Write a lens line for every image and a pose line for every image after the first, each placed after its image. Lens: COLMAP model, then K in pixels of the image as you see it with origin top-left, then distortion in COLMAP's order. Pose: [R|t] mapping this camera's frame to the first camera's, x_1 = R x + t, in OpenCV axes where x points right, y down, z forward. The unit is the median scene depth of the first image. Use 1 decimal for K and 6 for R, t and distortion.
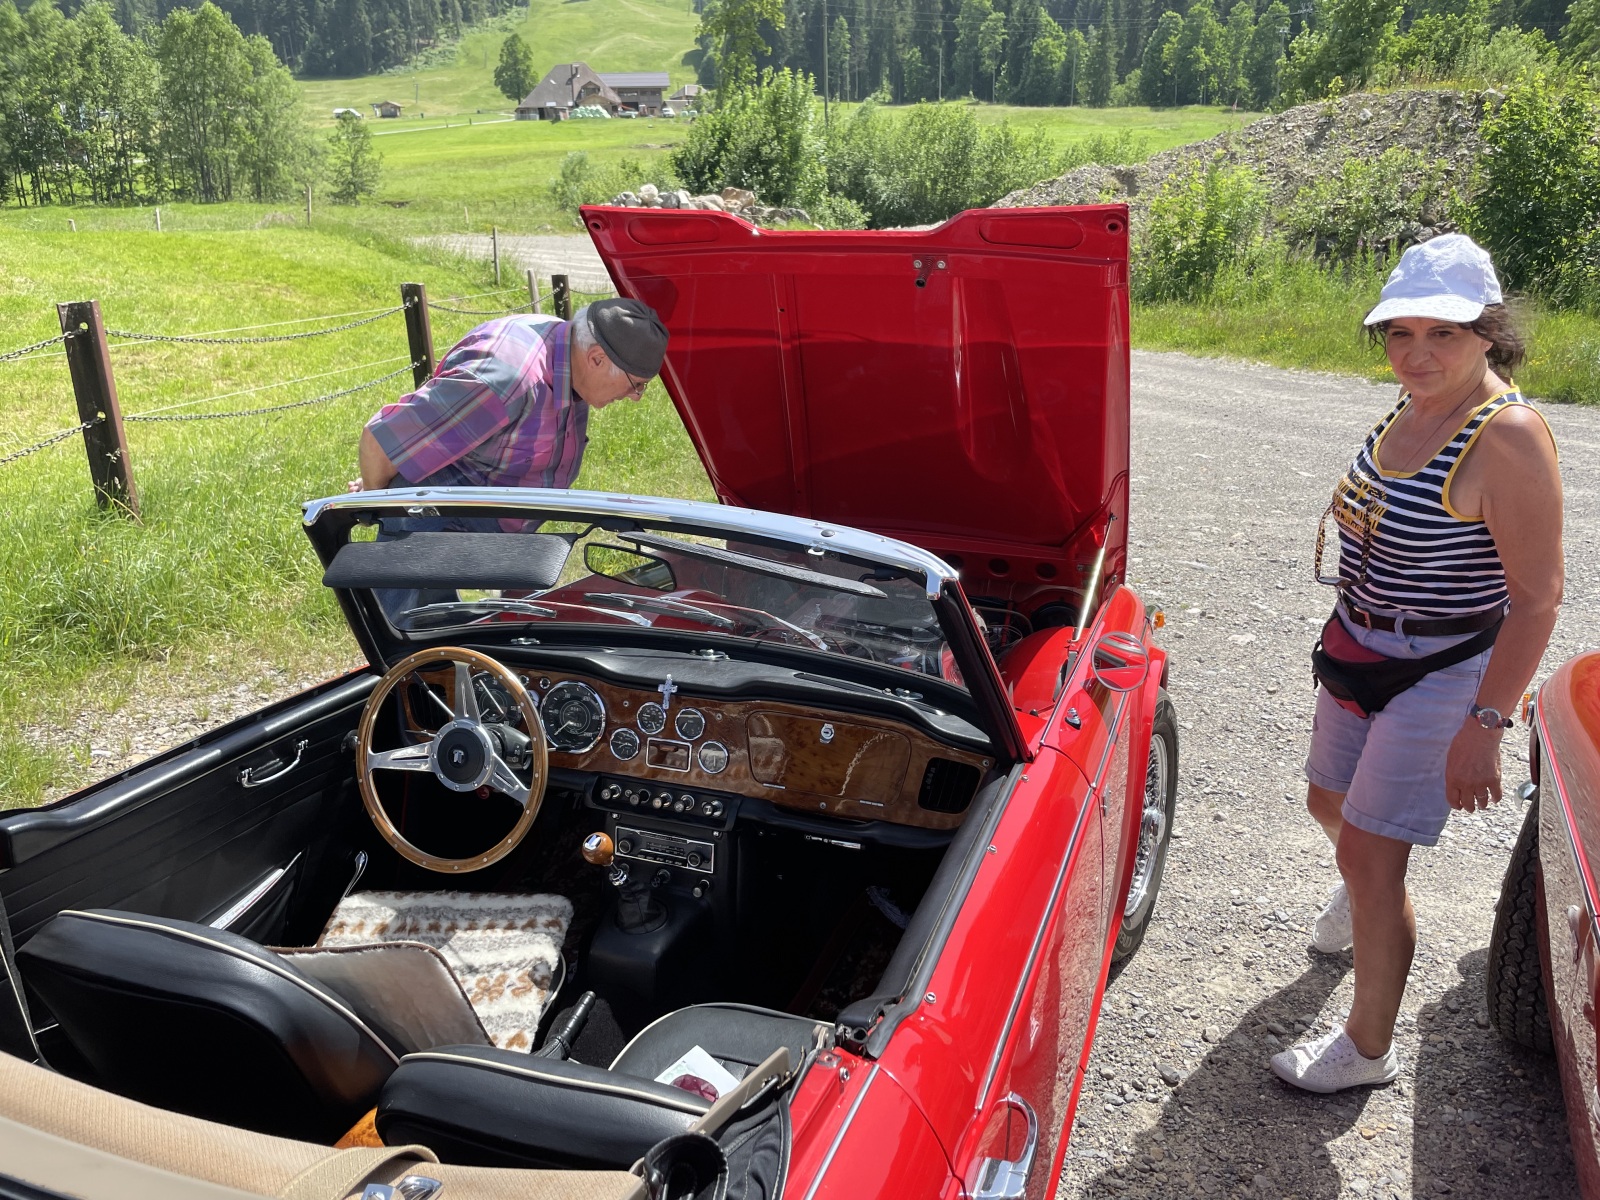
lens RADIAL K [[1225.5, 0, 812.9], [0, 1225.5, 602.3], [0, 0, 1]] dist [0.082762, -0.121552]
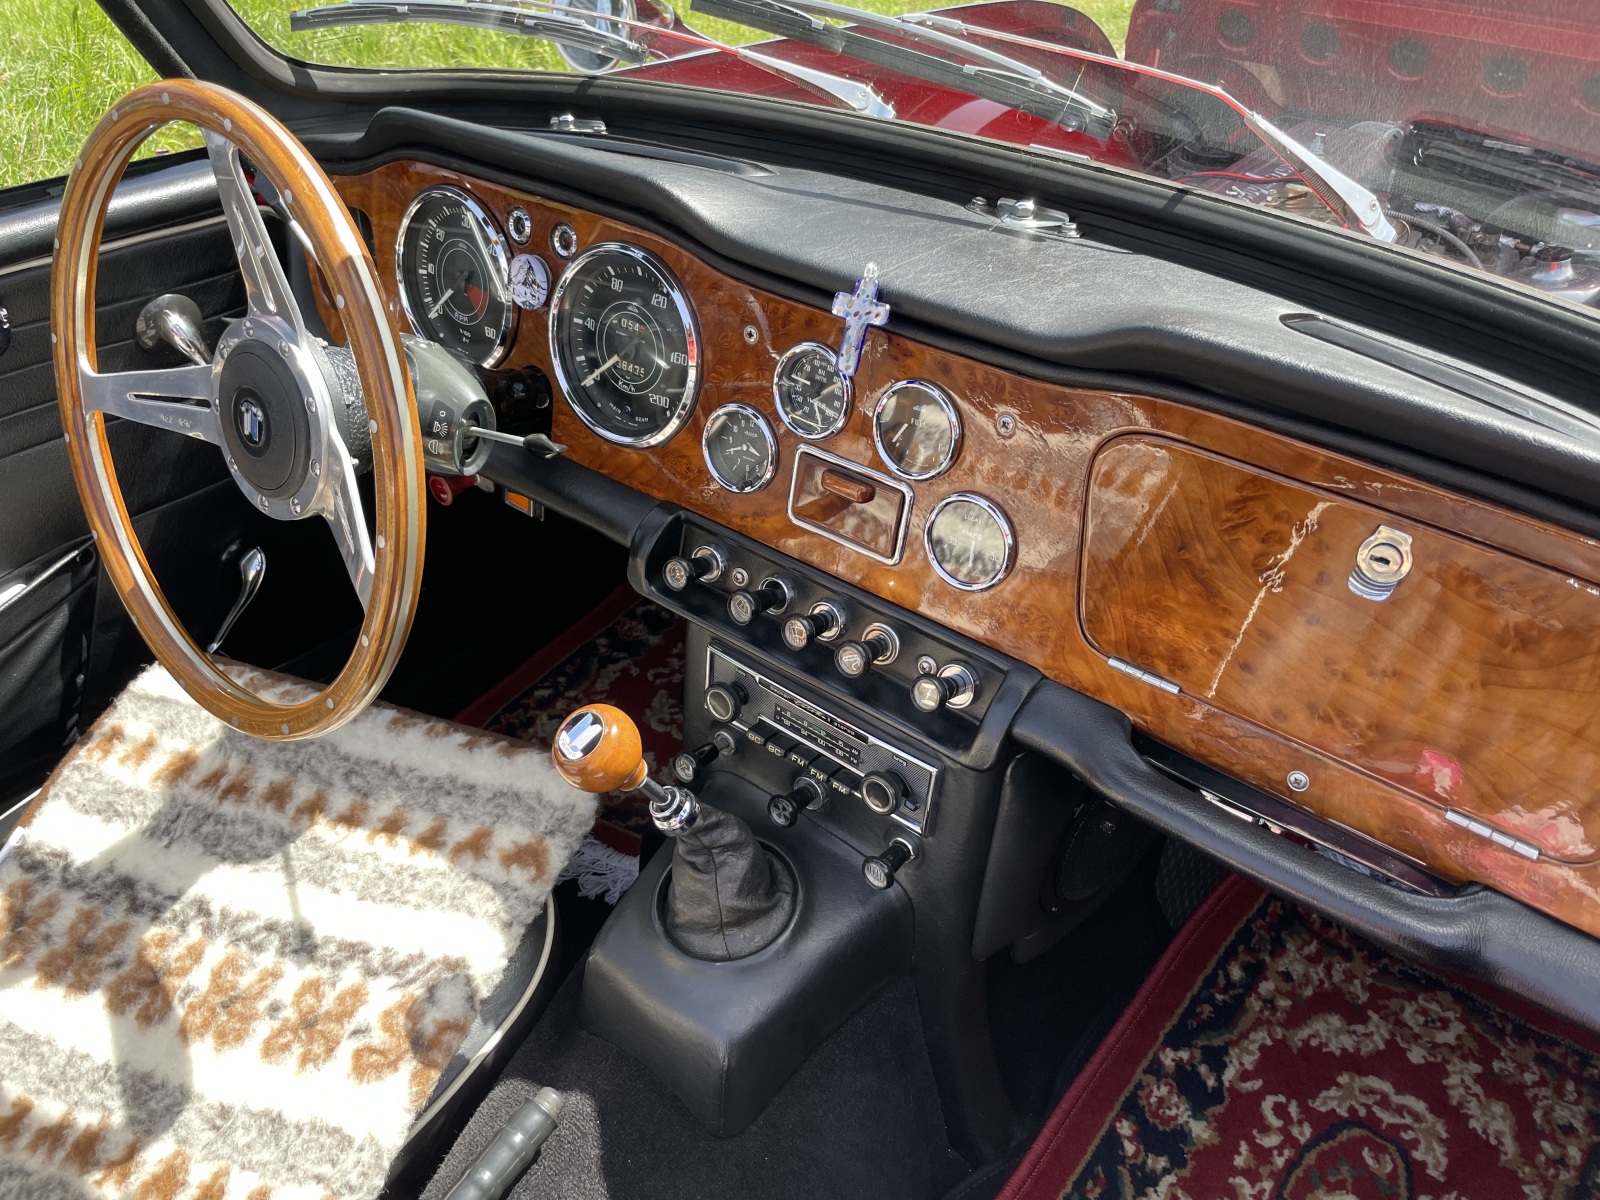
lens RADIAL K [[1225.5, 0, 812.9], [0, 1225.5, 602.3], [0, 0, 1]] dist [0.082762, -0.121552]
pose [[0.951220, 0.194509, -0.239473, -0.039466], [-0.104466, 0.933430, 0.343213, 0.033300], [0.290289, -0.301454, 0.908217, 0.684565]]
